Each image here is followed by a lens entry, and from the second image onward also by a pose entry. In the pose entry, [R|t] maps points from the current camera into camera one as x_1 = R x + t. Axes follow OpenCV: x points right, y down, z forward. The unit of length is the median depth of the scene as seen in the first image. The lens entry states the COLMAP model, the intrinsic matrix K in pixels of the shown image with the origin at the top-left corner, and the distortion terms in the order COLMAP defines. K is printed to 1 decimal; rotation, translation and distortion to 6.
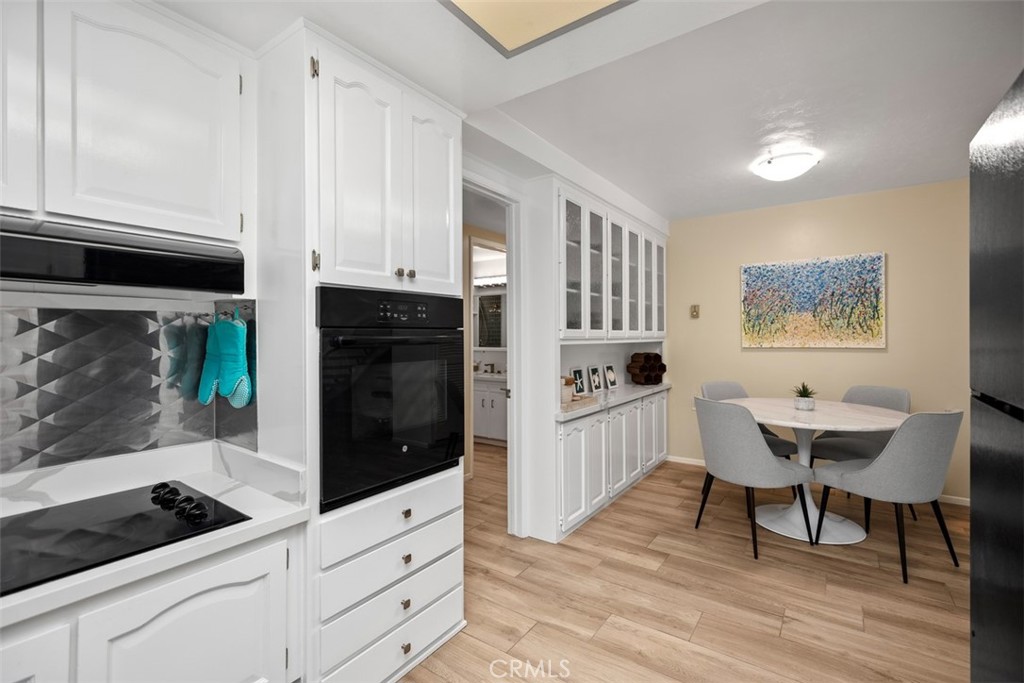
lens RADIAL K [[465.5, 0, 506.7], [0, 465.5, 338.2], [0, 0, 1]] dist [0.008575, 0.000101]
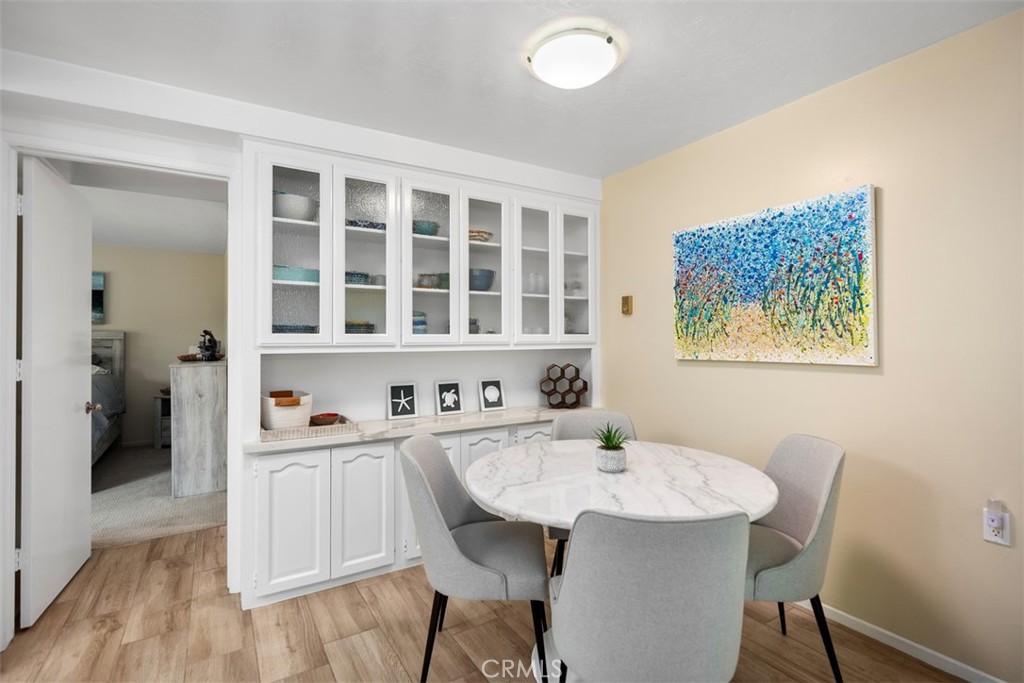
lens RADIAL K [[484.1, 0, 511.3], [0, 484.1, 340.7], [0, 0, 1]] dist [-0.004717, -0.000379]
pose [[0.921520, 0.001504, -0.388329, 0.617153], [-0.001163, 0.999999, 0.001112, -0.007119], [0.388330, -0.000573, 0.921520, 0.323459]]
